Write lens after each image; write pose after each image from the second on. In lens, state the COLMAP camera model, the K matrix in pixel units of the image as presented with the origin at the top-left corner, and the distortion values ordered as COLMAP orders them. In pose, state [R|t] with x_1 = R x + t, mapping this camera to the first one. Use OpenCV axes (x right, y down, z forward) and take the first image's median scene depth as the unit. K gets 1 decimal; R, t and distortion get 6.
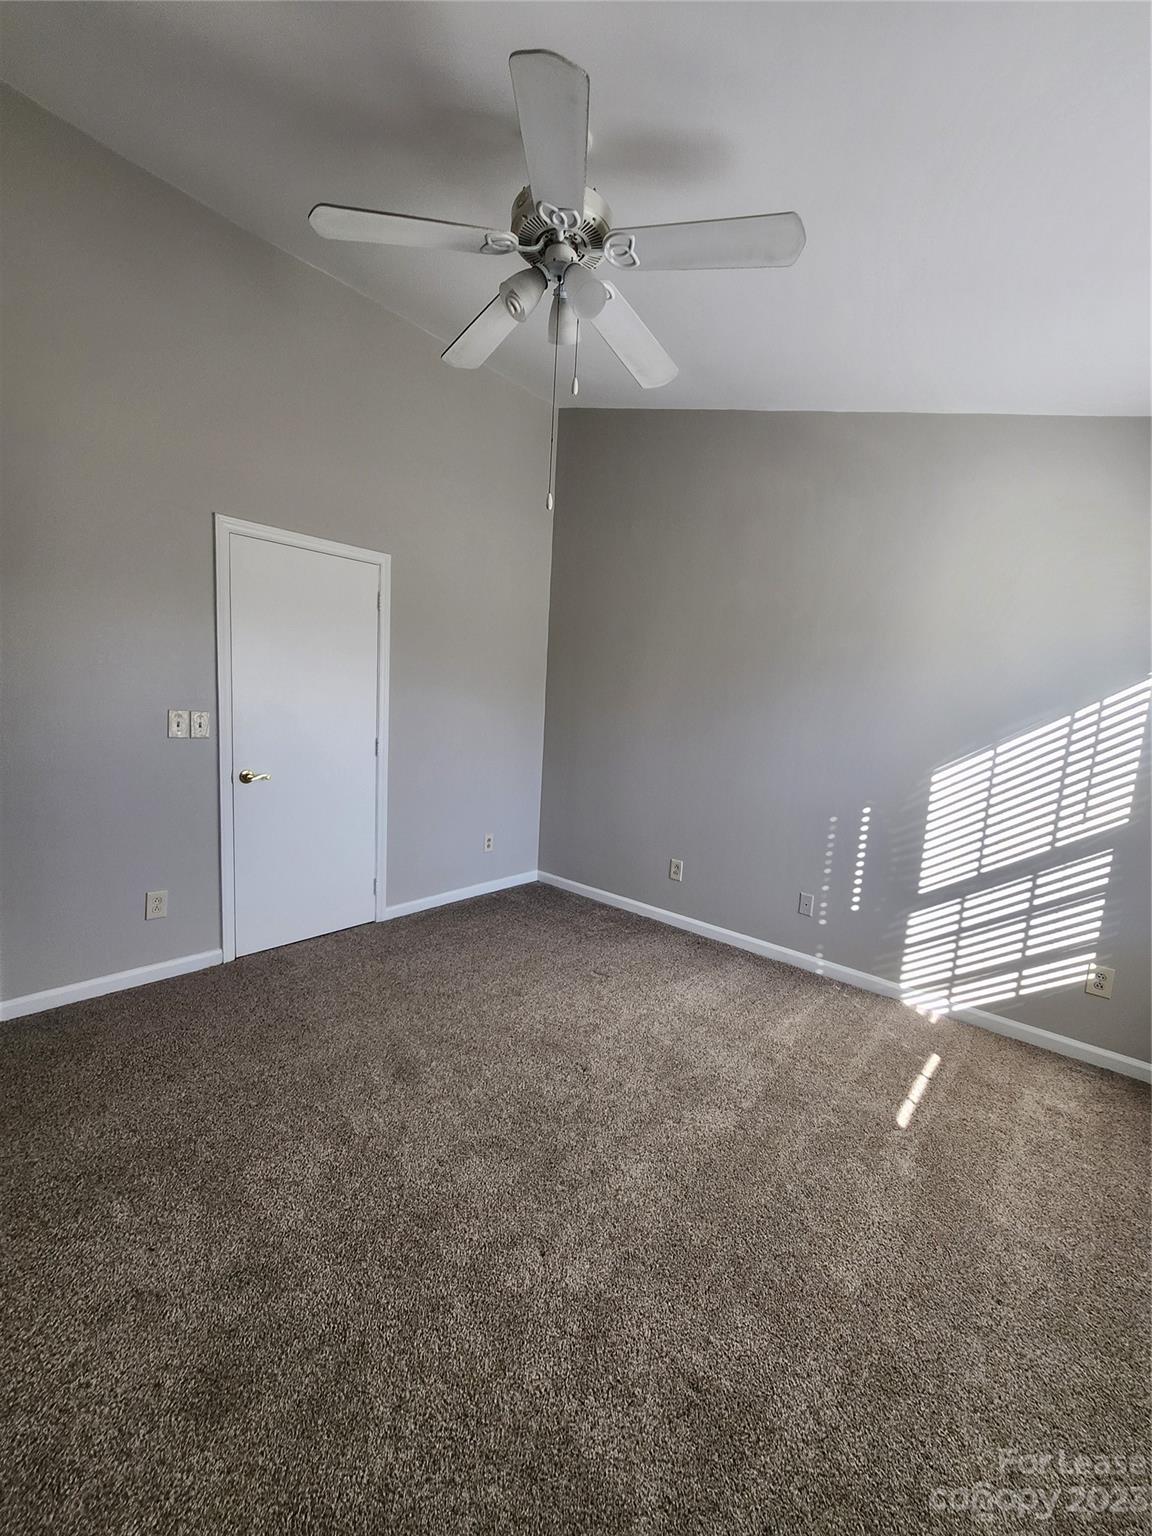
lens RADIAL K [[609.5, 0, 573.7], [0, 609.5, 763.4], [0, 0, 1]] dist [-0.001489, 0.000406]
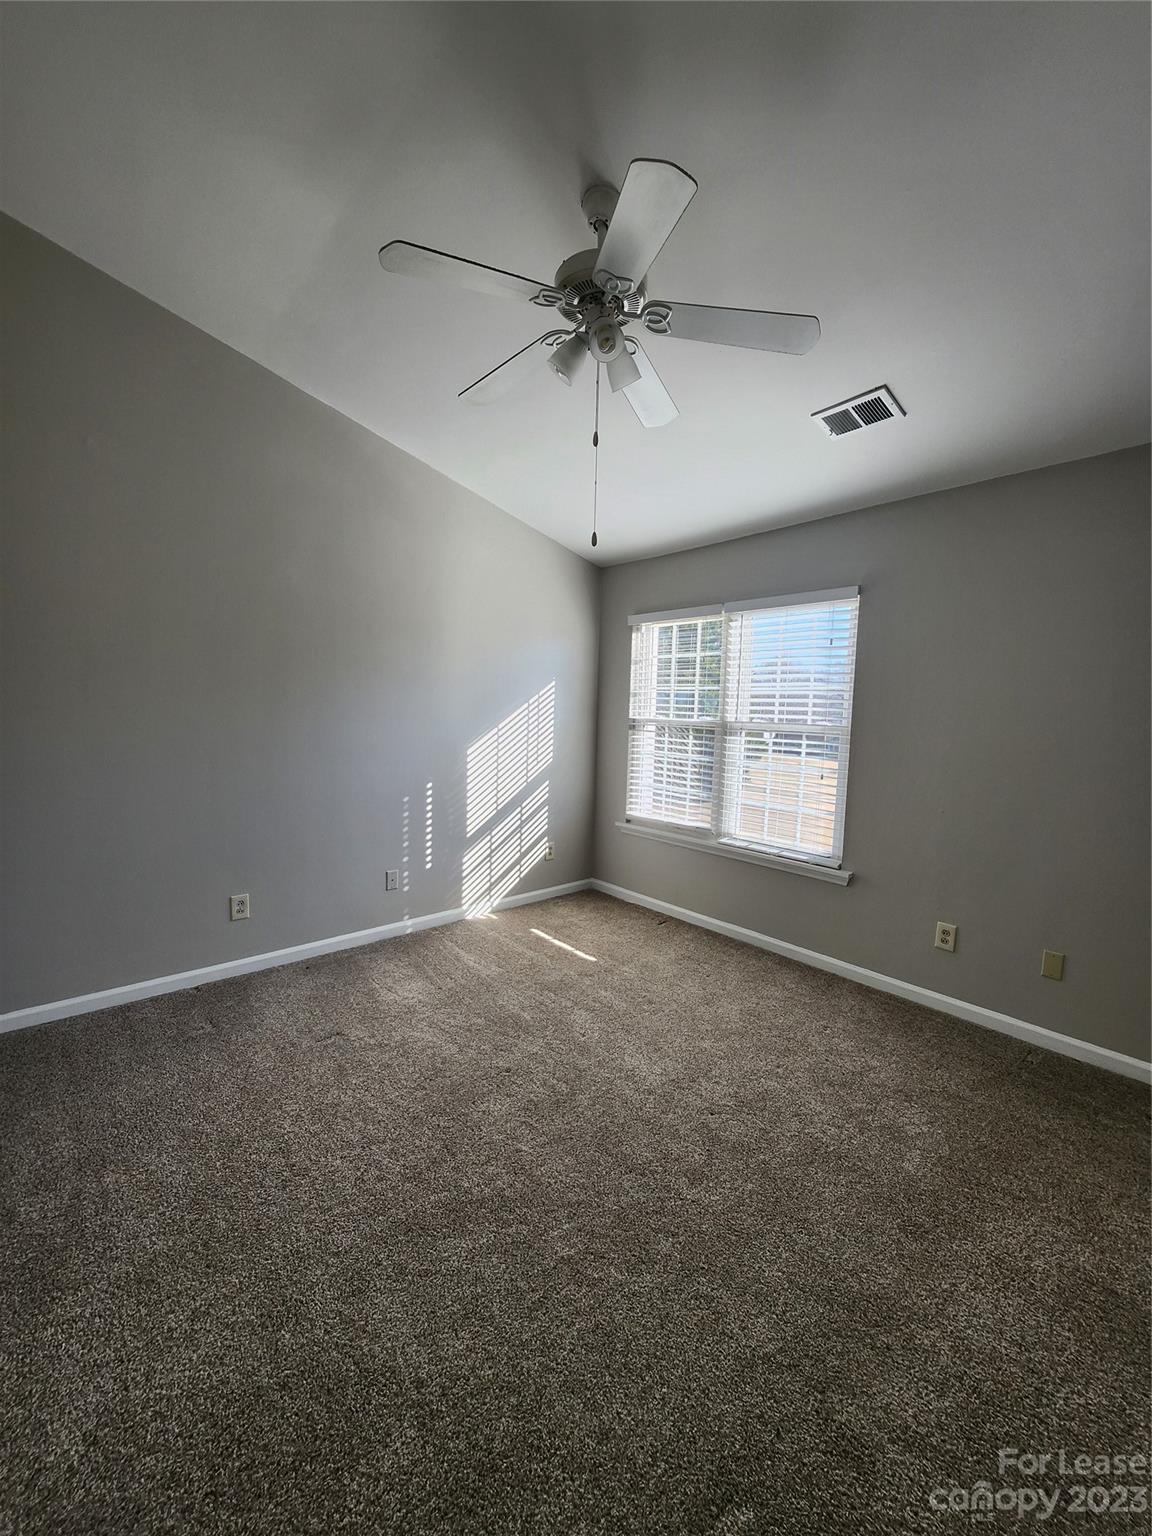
lens RADIAL K [[609.5, 0, 573.7], [0, 609.5, 763.4], [0, 0, 1]] dist [-0.001489, 0.000406]
pose [[0.135337, -0.147957, 0.979690, -0.709152], [0.091919, 0.986398, 0.136272, -0.112184], [-0.986527, 0.071610, 0.147096, 0.550087]]
